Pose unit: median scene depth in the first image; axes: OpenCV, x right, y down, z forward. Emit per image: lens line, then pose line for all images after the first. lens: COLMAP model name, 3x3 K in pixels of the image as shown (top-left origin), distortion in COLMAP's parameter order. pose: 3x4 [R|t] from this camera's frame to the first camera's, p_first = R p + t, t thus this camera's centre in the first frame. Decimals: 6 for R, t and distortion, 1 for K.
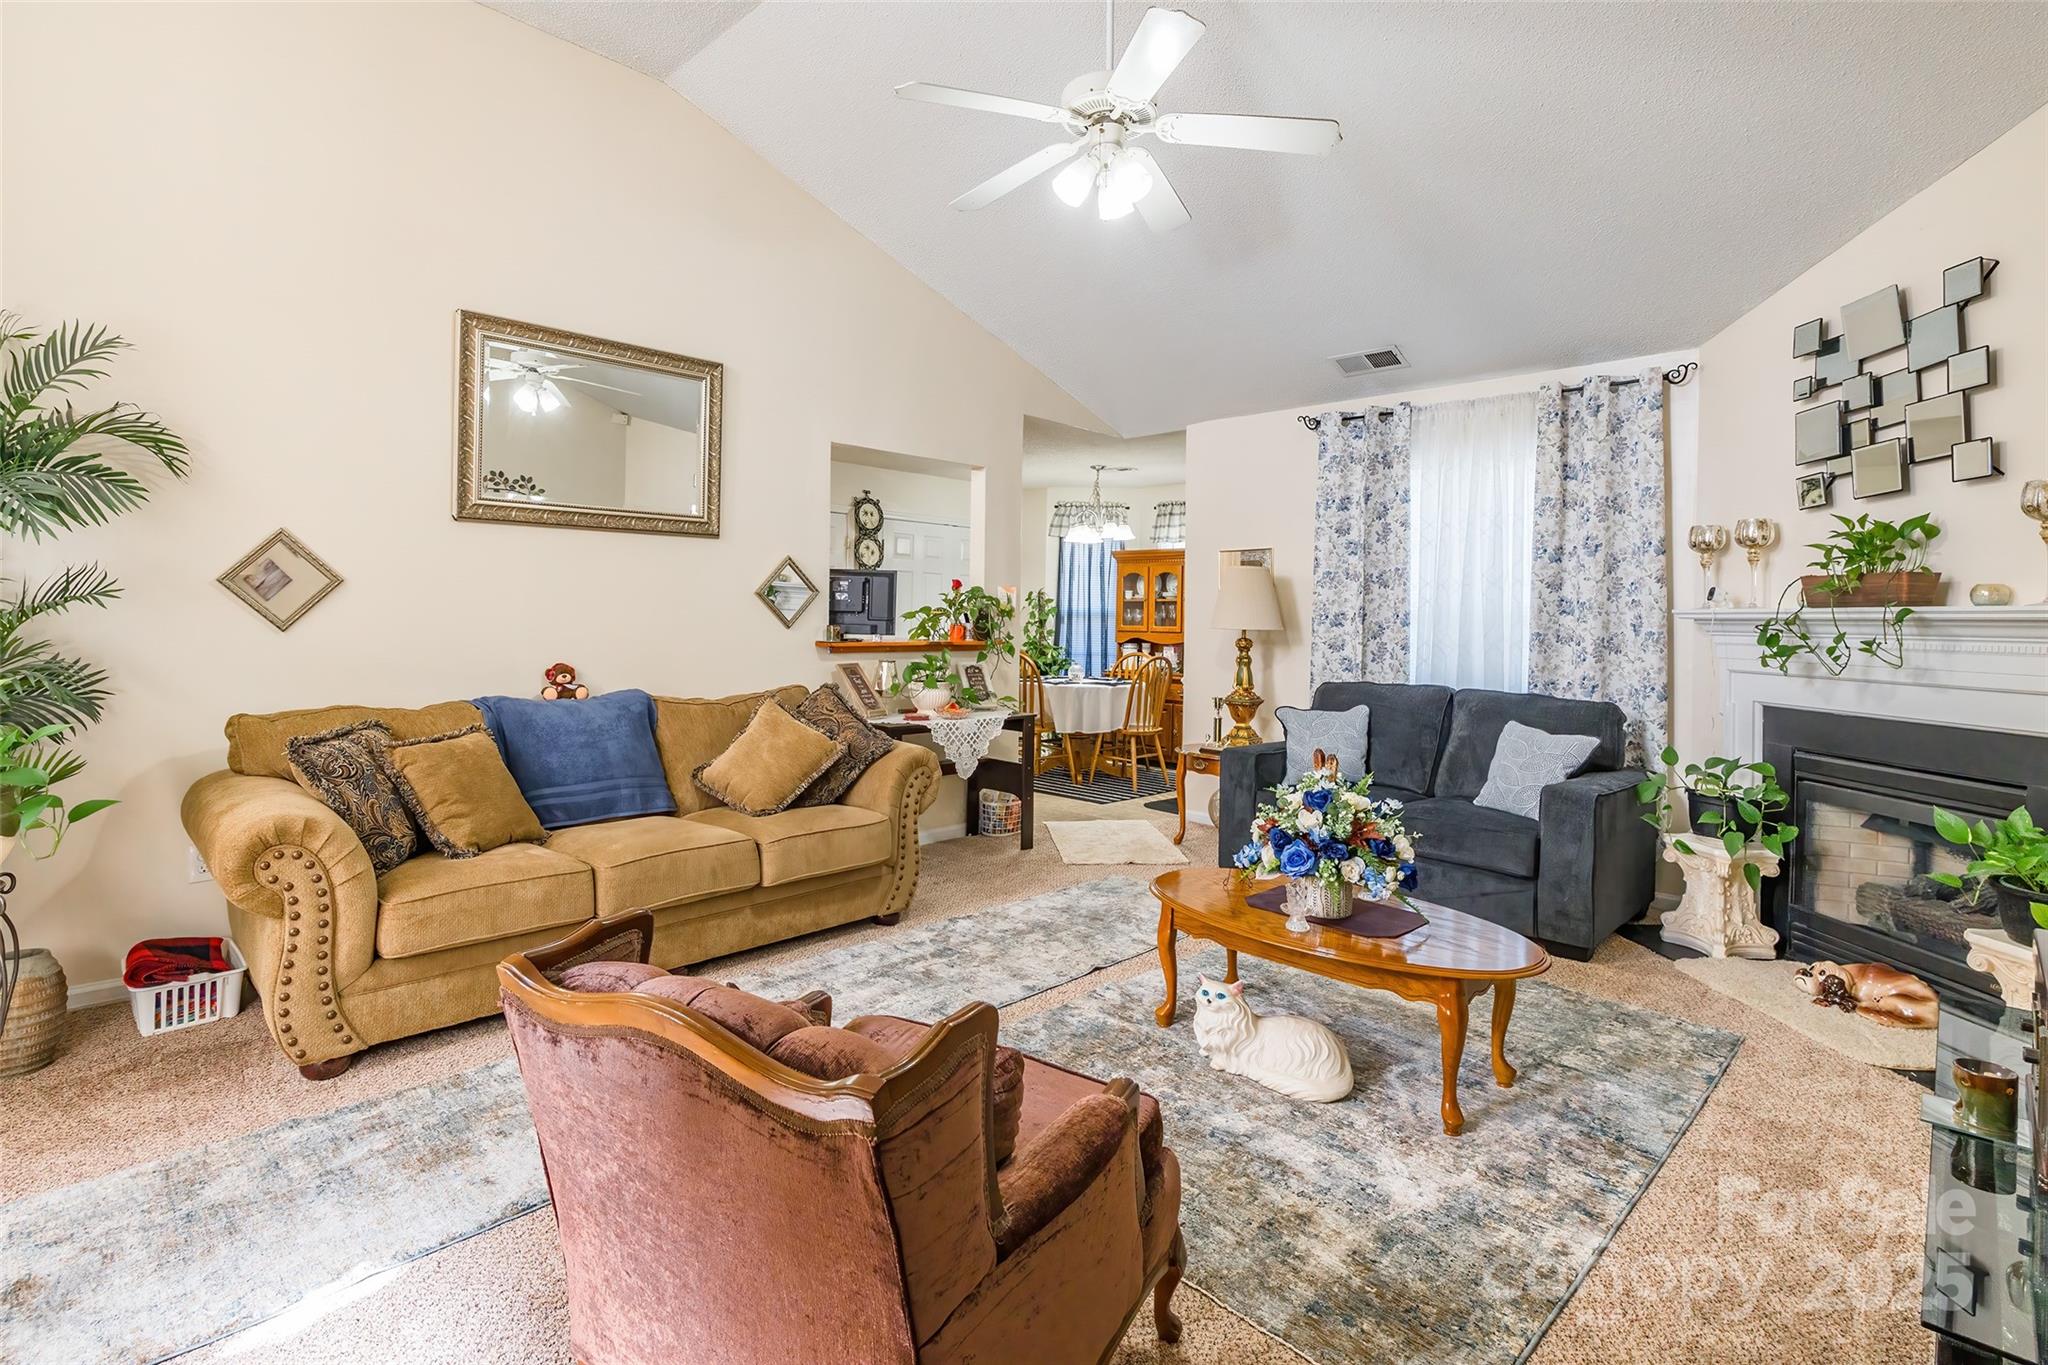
lens RADIAL K [[955.9, 0, 994.1], [0, 955.9, 607.4], [0, 0, 1]] dist [-0.015873, 0.002631]
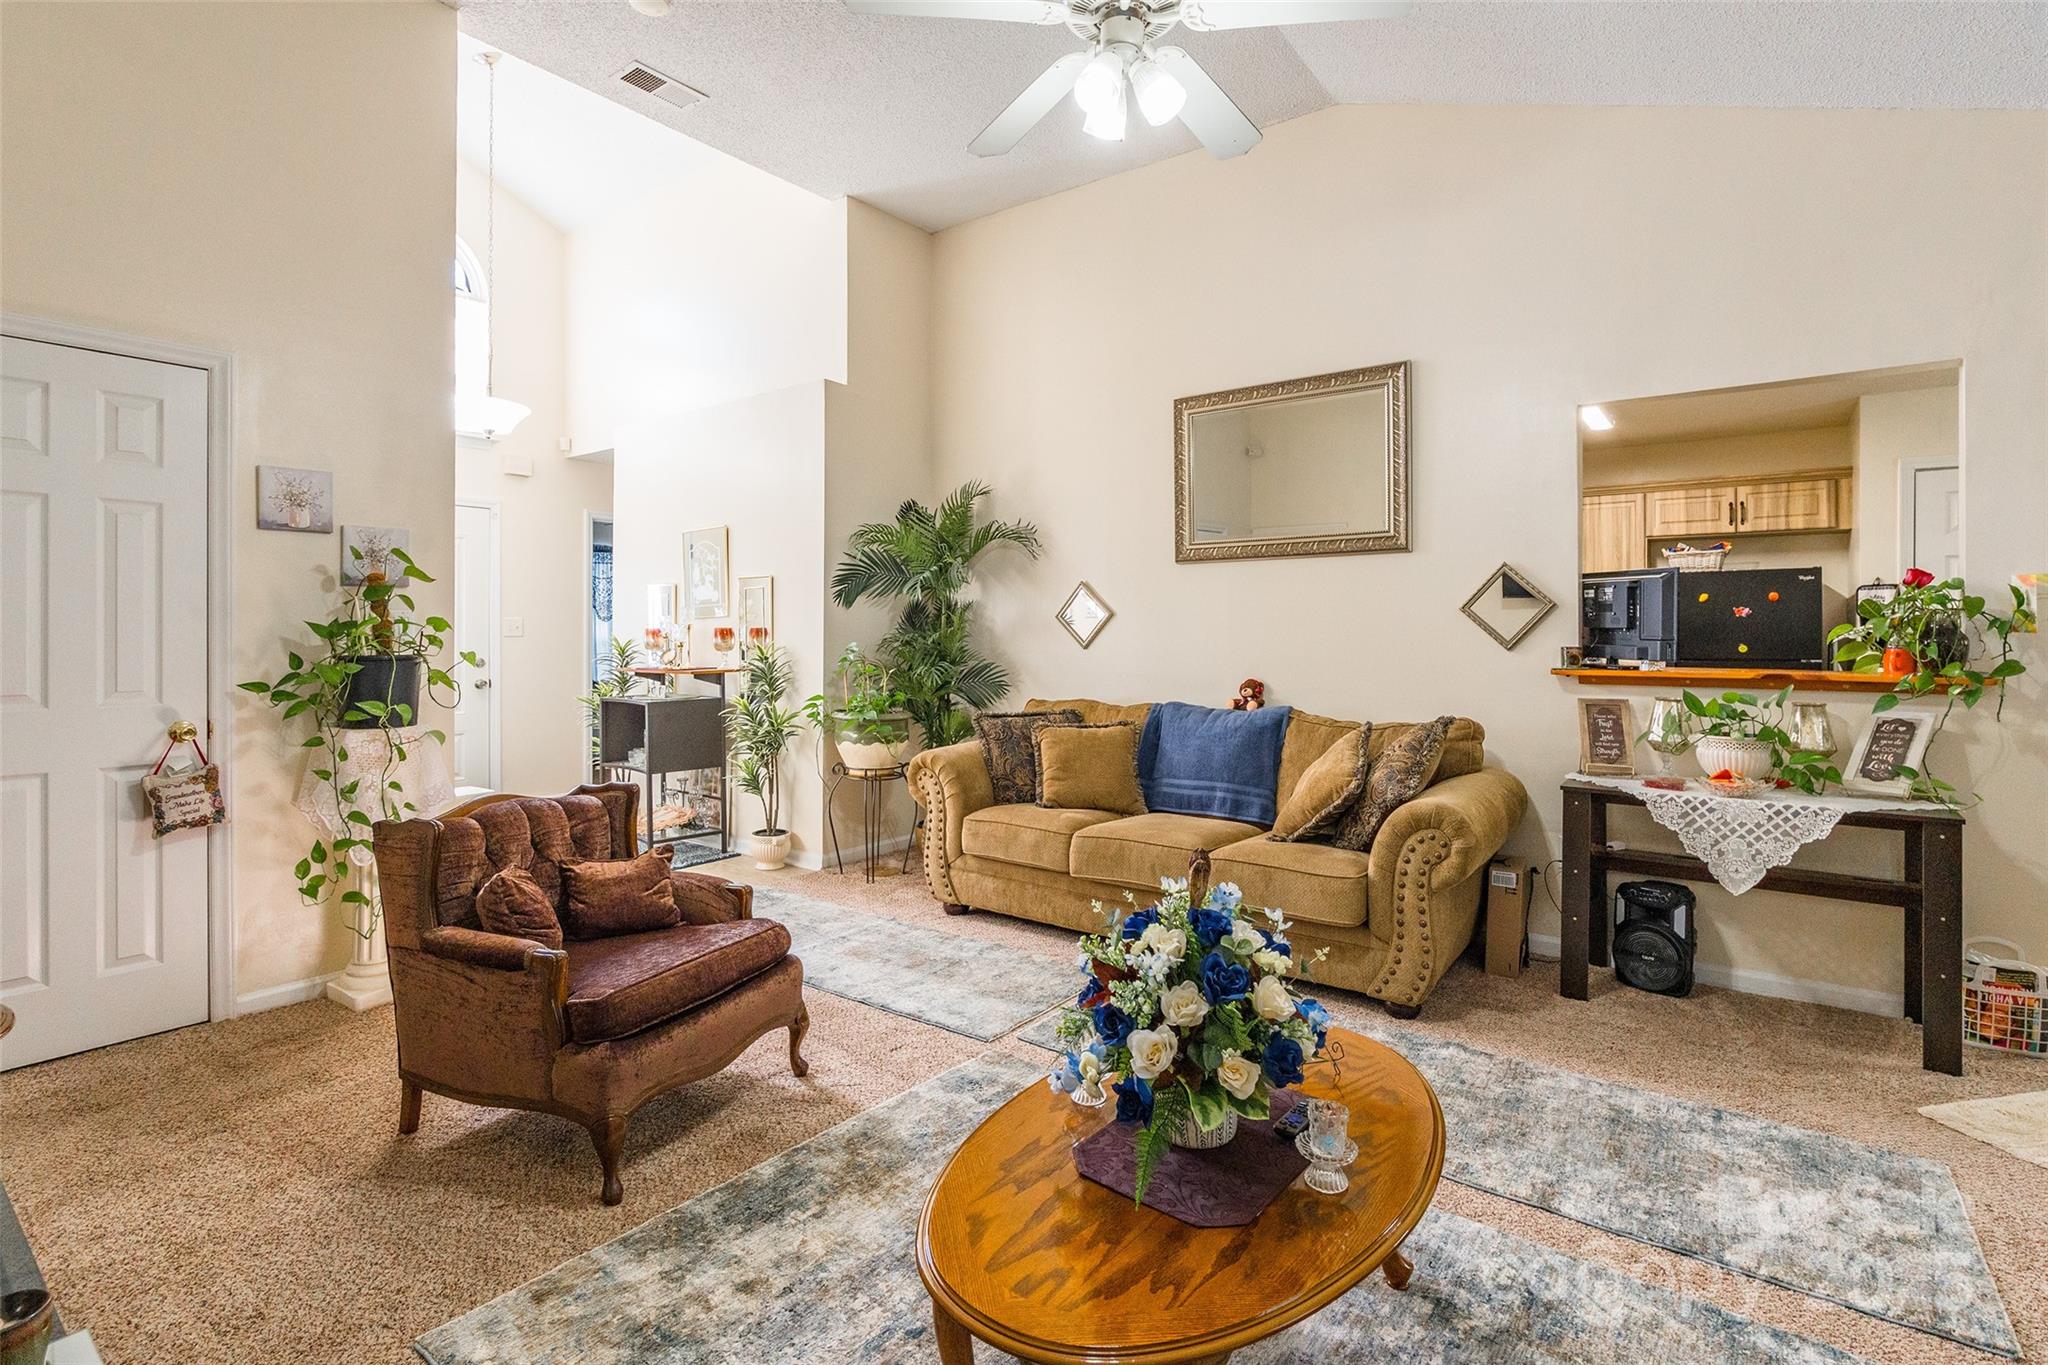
lens RADIAL K [[955.9, 0, 1071.7], [0, 955.9, 639.4], [0, 0, 1]] dist [-0.015873, 0.002631]
pose [[0.175739, -0.011564, -0.984369, 0.671651], [0.007895, 0.999915, -0.010337, 0.023105], [0.984405, -0.005955, 0.175815, 0.626747]]
